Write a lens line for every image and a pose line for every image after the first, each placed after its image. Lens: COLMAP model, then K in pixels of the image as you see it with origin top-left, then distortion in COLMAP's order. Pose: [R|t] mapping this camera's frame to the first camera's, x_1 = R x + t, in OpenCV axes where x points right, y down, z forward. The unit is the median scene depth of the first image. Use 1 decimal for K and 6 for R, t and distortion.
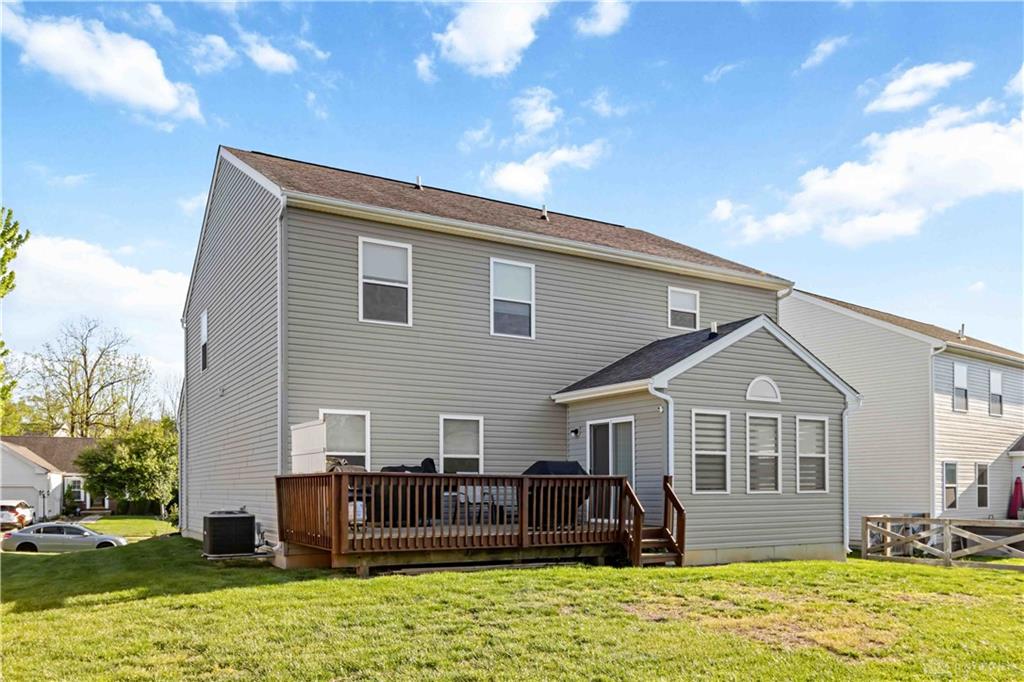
lens RADIAL K [[797.7, 0, 512.0], [0, 797.7, 341.0], [0, 0, 1]] dist [-0.032400, -0.000576]
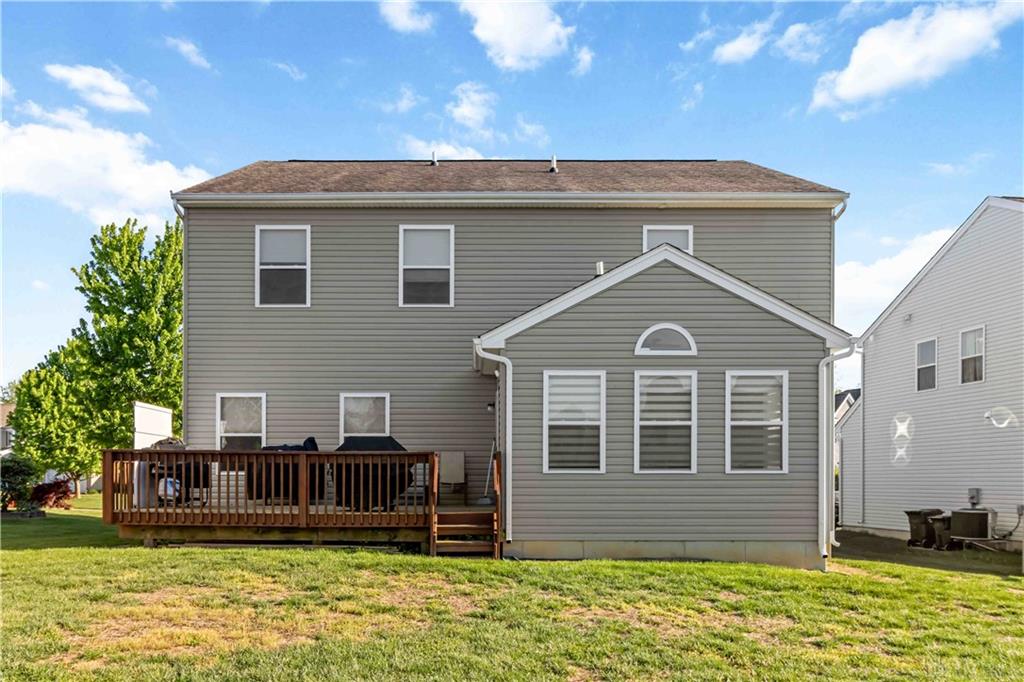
lens RADIAL K [[797.7, 0, 512.0], [0, 797.7, 341.0], [0, 0, 1]] dist [-0.032400, -0.000576]
pose [[0.864710, -0.082061, -0.495523, 0.512060], [0.090832, 0.995846, -0.006410, 0.047417], [0.493990, -0.039466, 0.868571, 0.220082]]
